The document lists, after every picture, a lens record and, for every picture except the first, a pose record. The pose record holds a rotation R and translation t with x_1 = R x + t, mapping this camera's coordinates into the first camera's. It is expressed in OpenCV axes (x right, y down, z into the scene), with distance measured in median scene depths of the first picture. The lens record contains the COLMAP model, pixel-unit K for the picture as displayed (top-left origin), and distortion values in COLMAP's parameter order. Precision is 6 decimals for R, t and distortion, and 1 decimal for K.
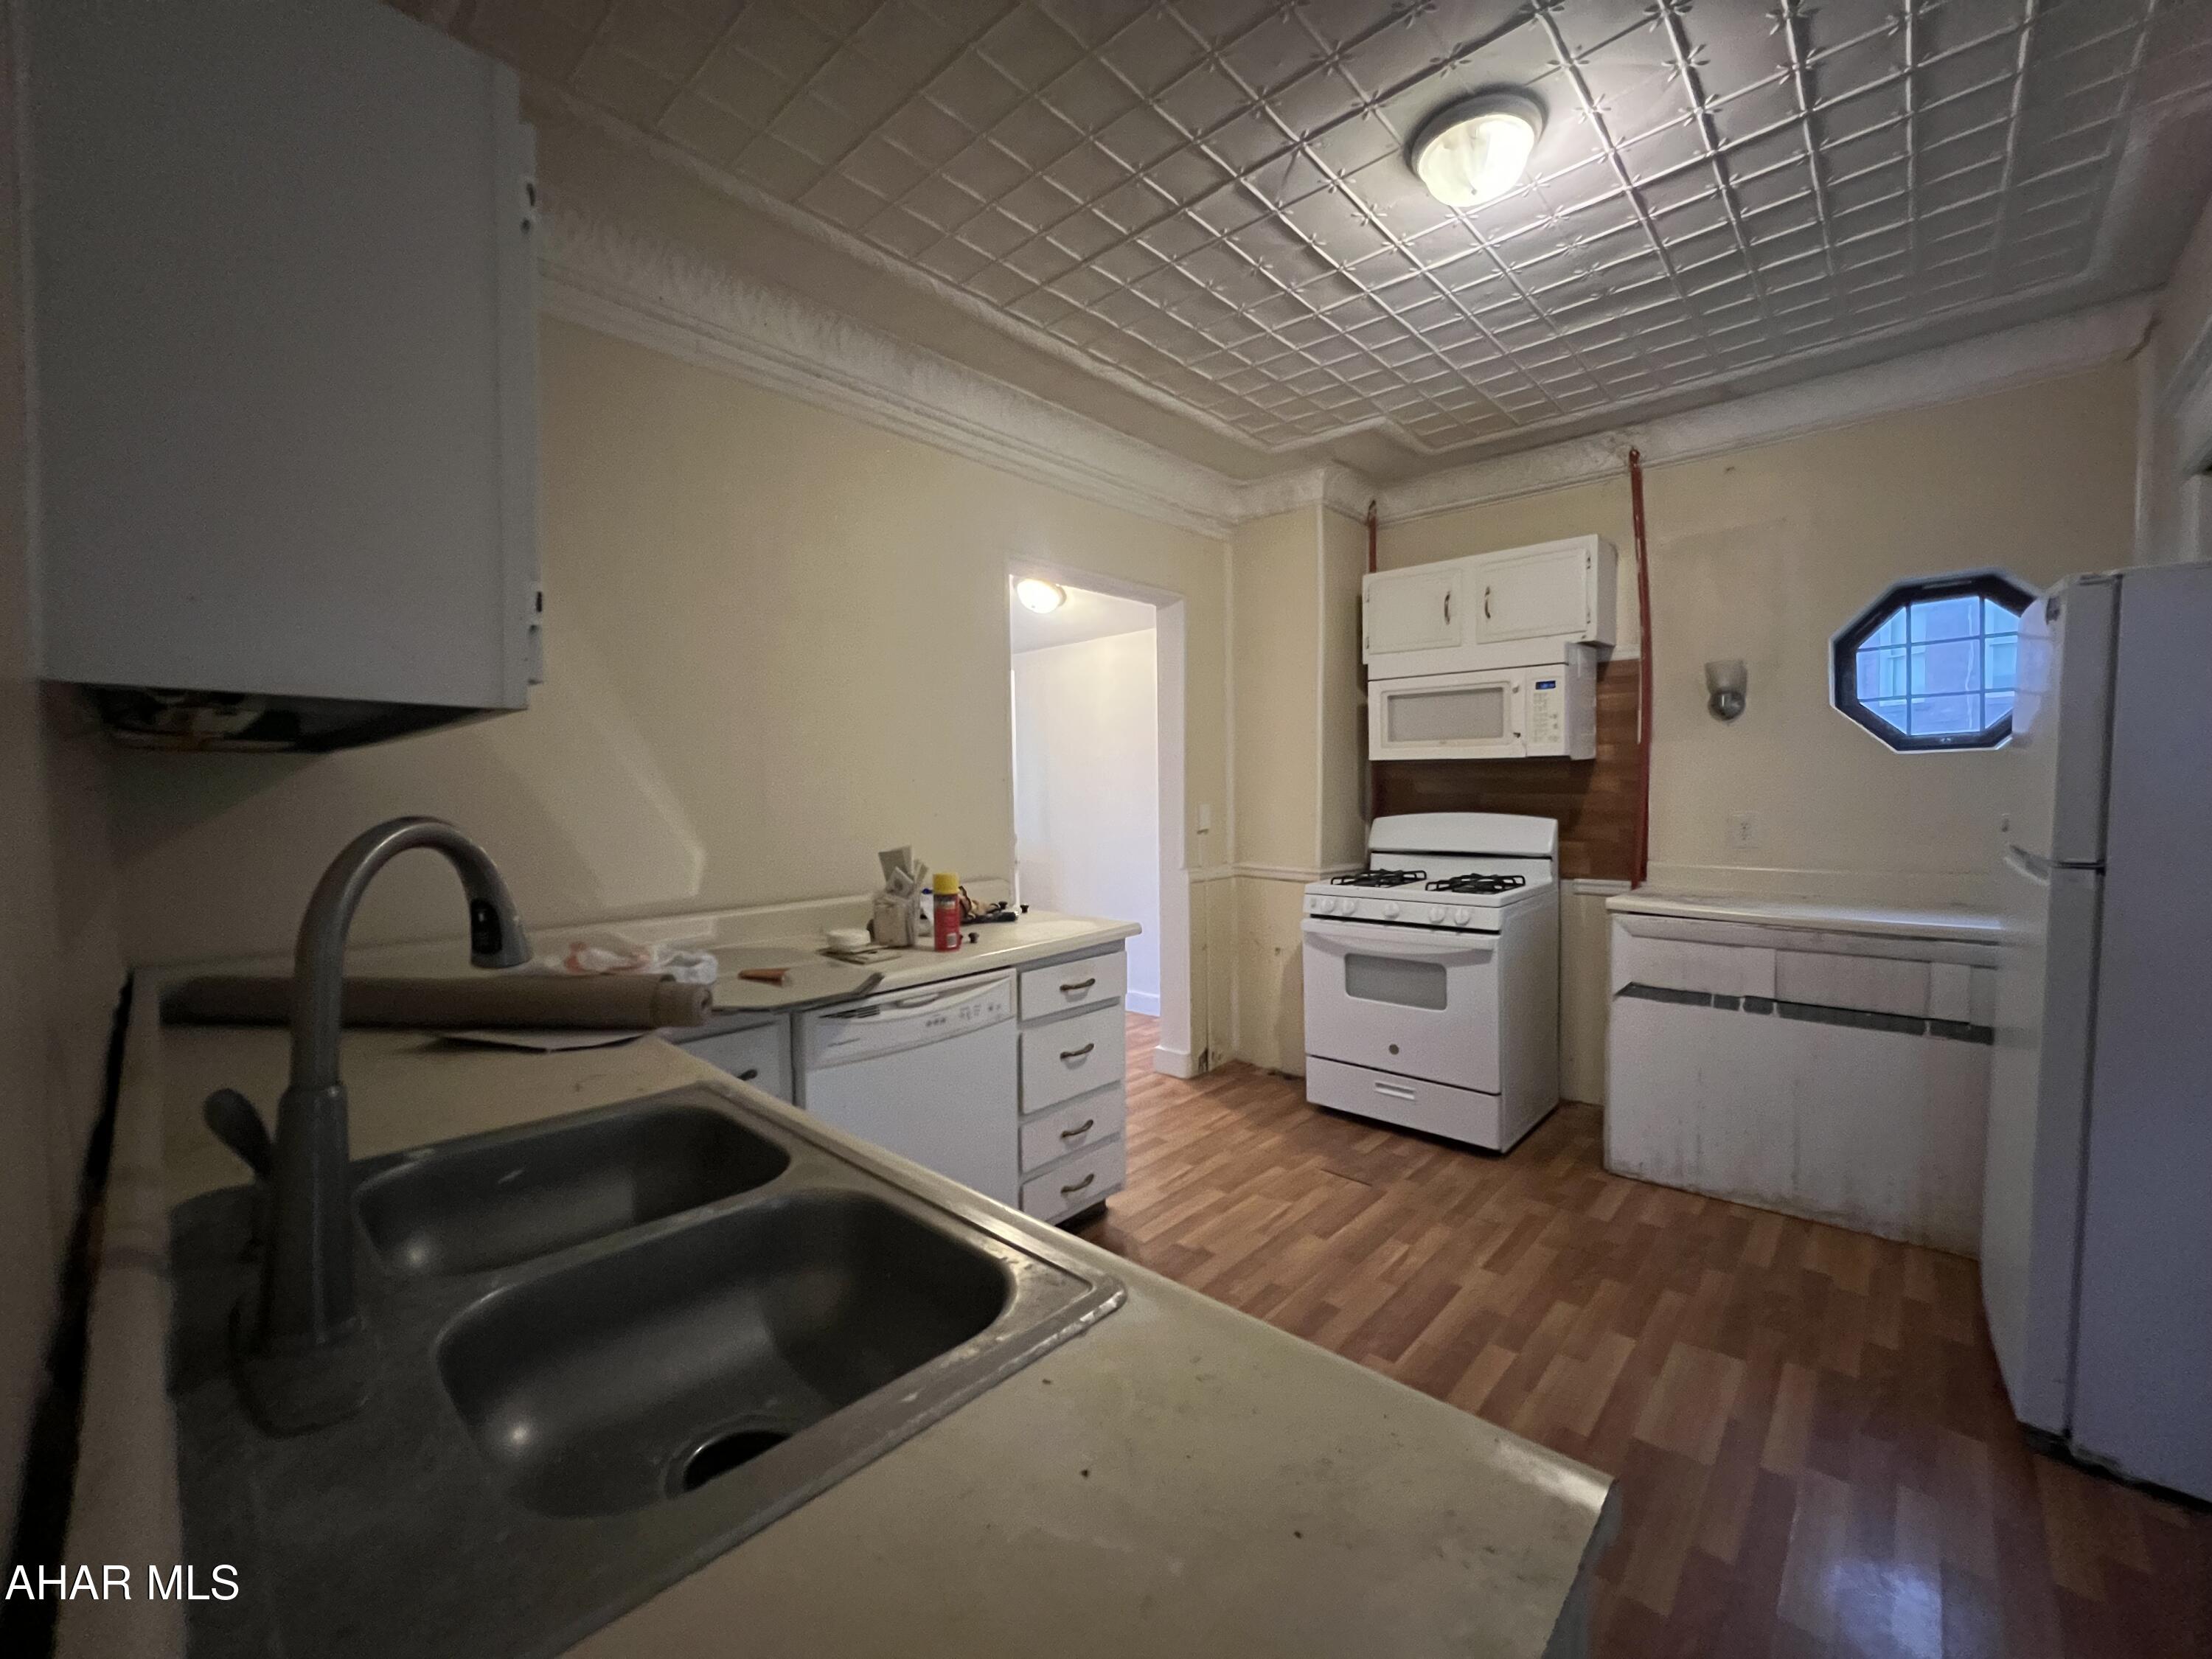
lens RADIAL K [[897.5, 0, 1106.0], [0, 897.5, 829.5], [0, 0, 1]] dist [0.000534, -0.000039]
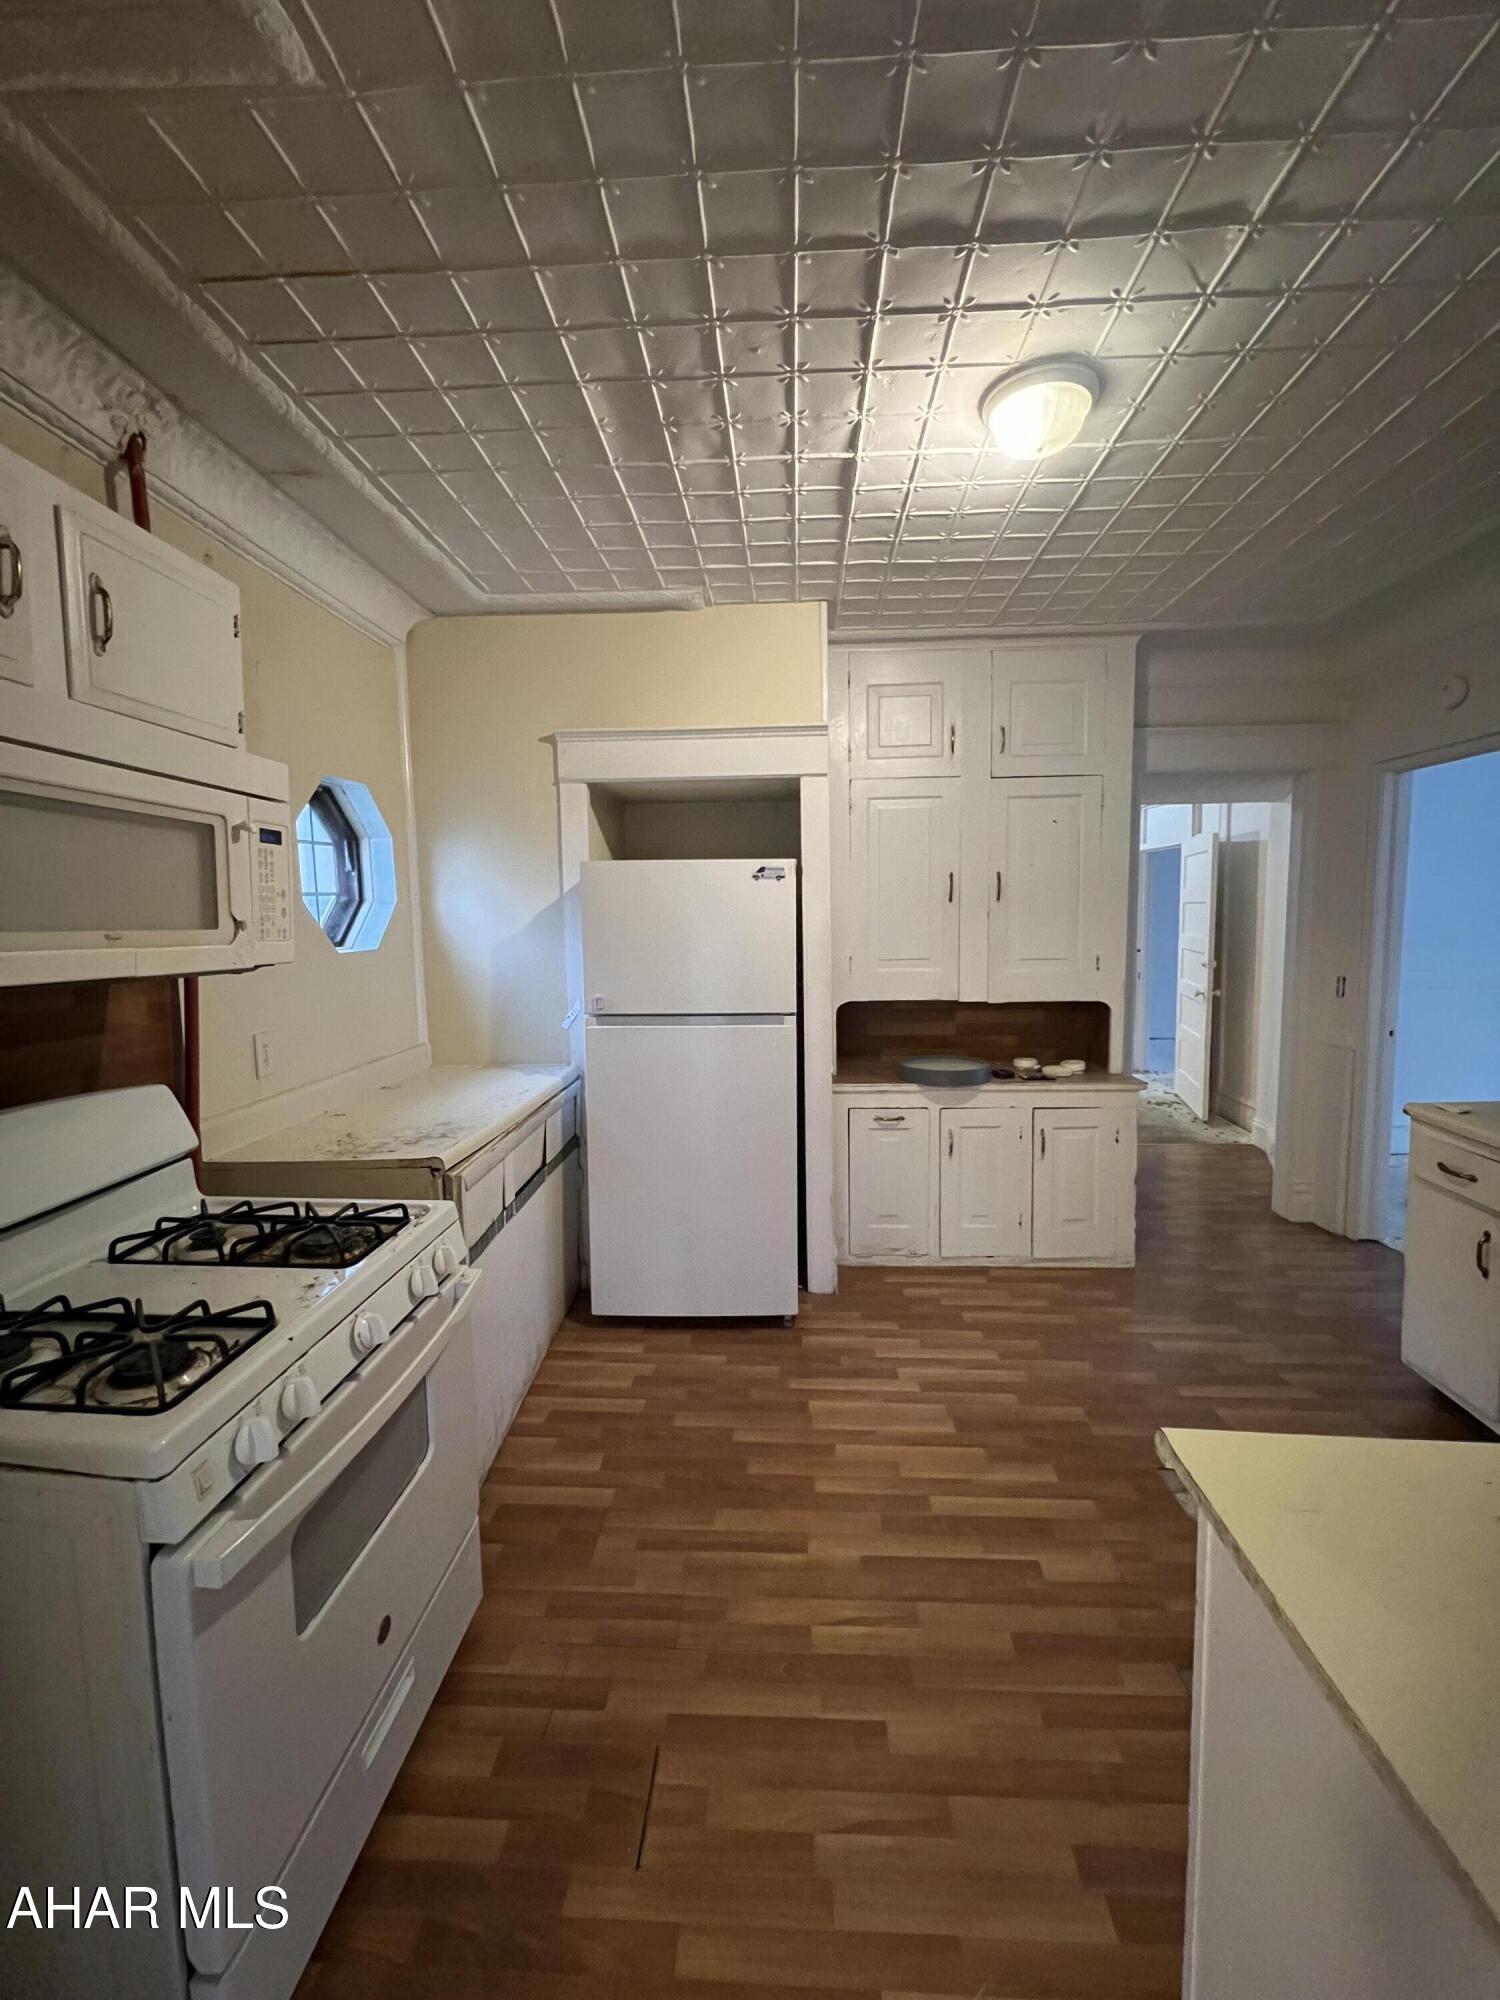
lens RADIAL K [[811.5, 0, 750.0], [0, 811.5, 1000.0], [0, 0, 1]] dist [0.000534, -0.000039]
pose [[-0.637303, -0.054204, 0.768705, -0.104304], [0.064055, 0.990345, 0.122939, -0.122078], [-0.767947, 0.127588, -0.627678, 1.296853]]
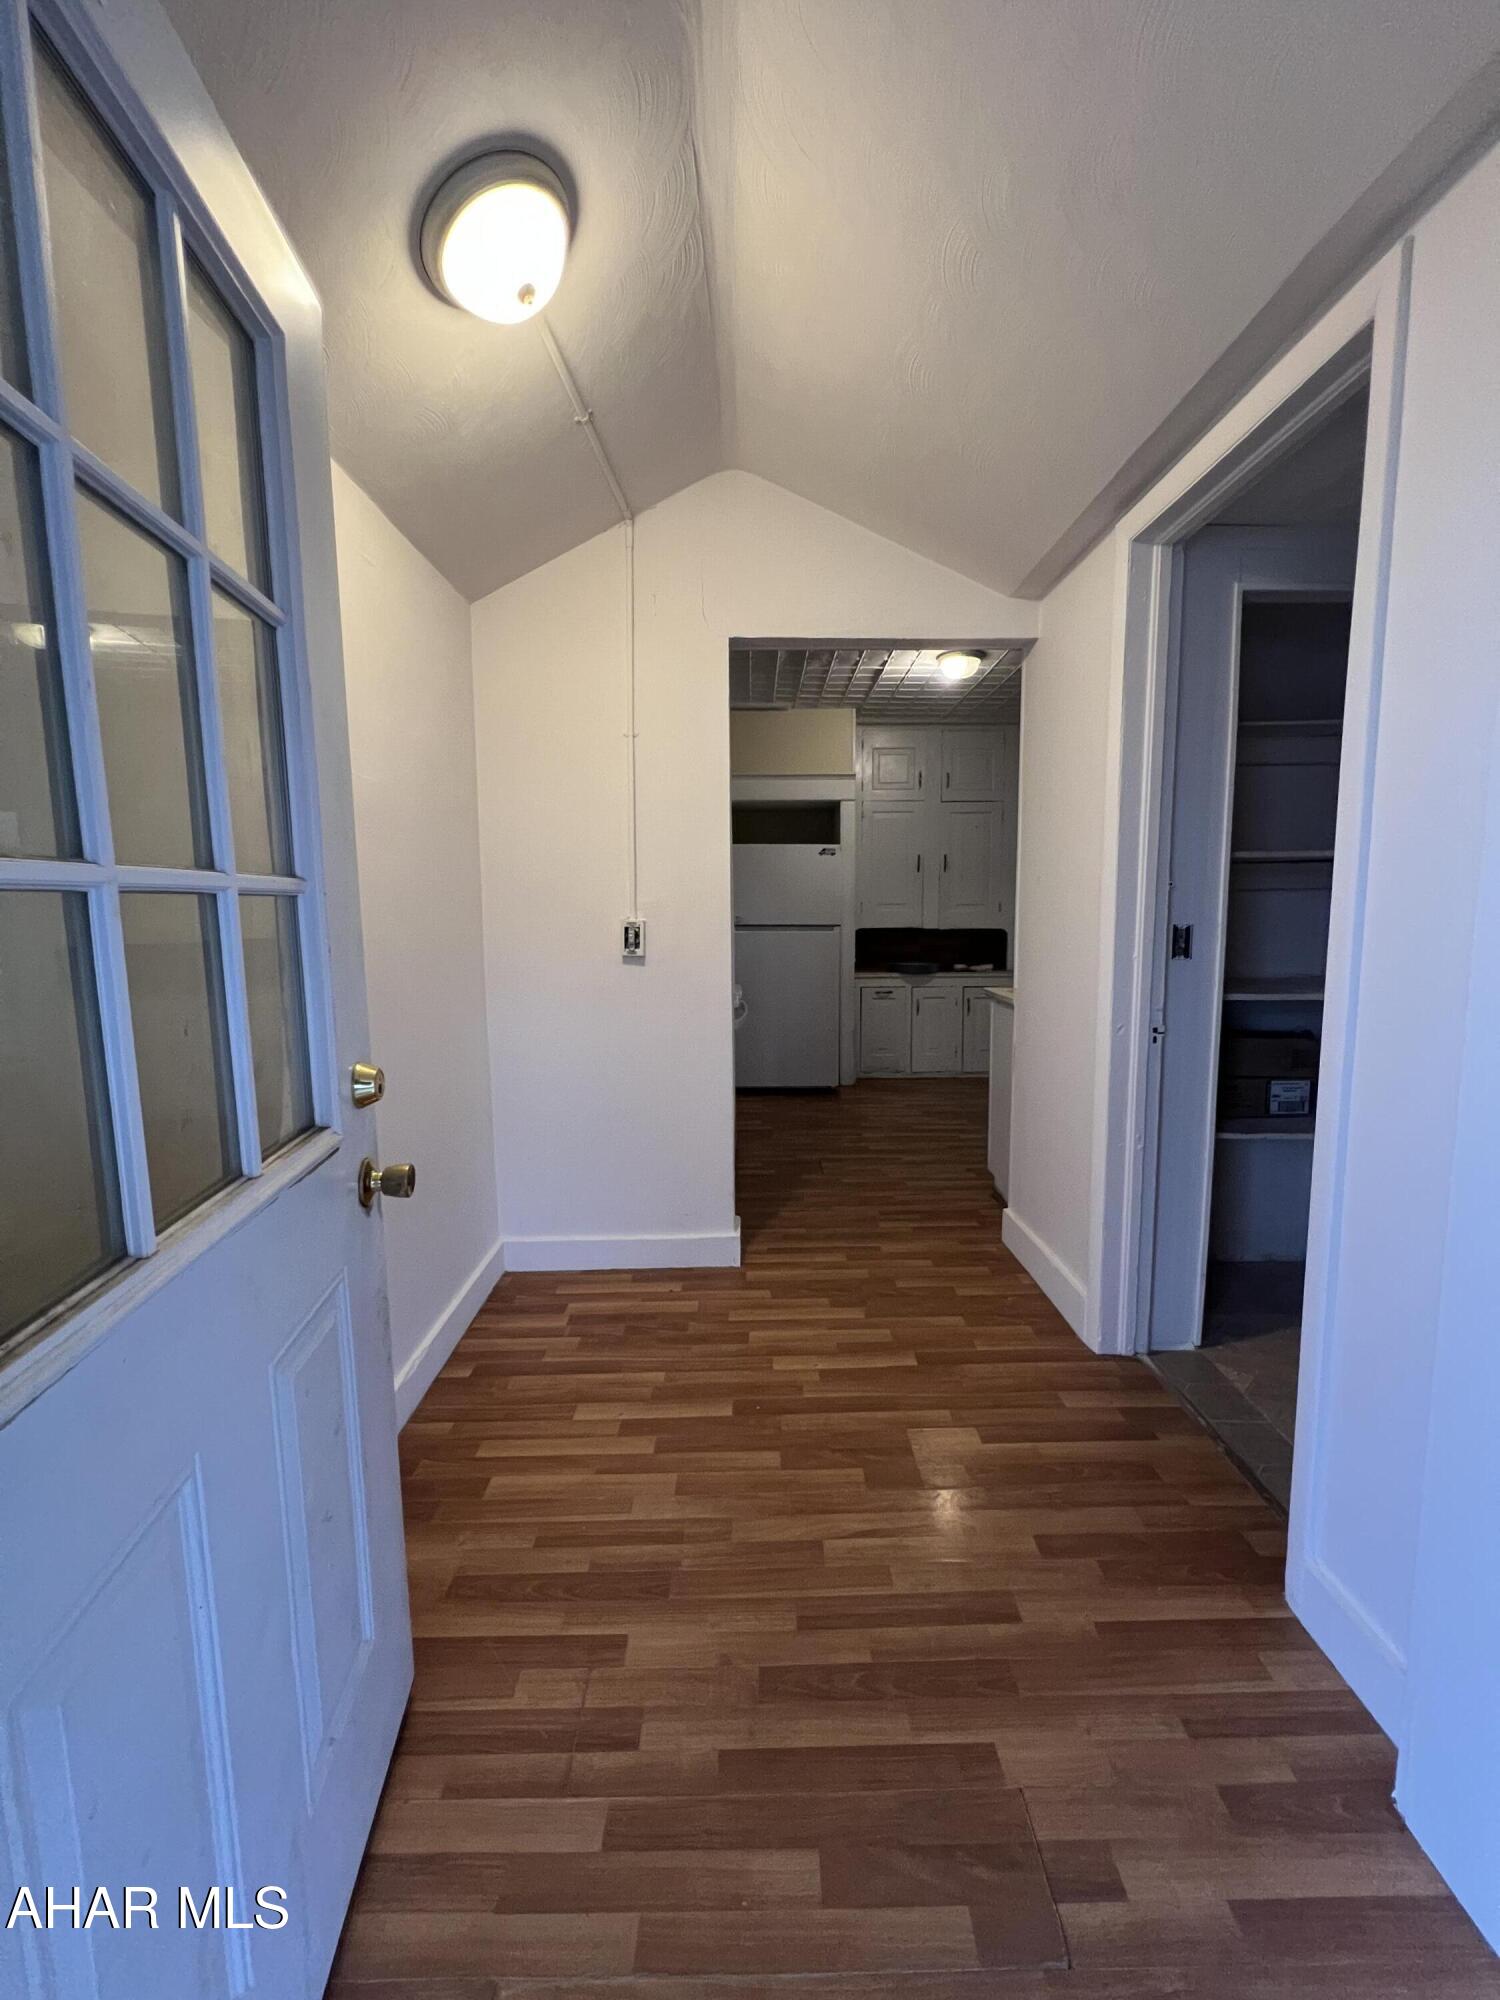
lens RADIAL K [[811.5, 0, 750.0], [0, 811.5, 1000.0], [0, 0, 1]] dist [0.000534, -0.000039]
pose [[-0.676931, -0.069830, 0.732726, -0.668334], [0.051079, 0.988633, 0.141408, -0.085746], [-0.734272, 0.133150, -0.665670, 2.115920]]
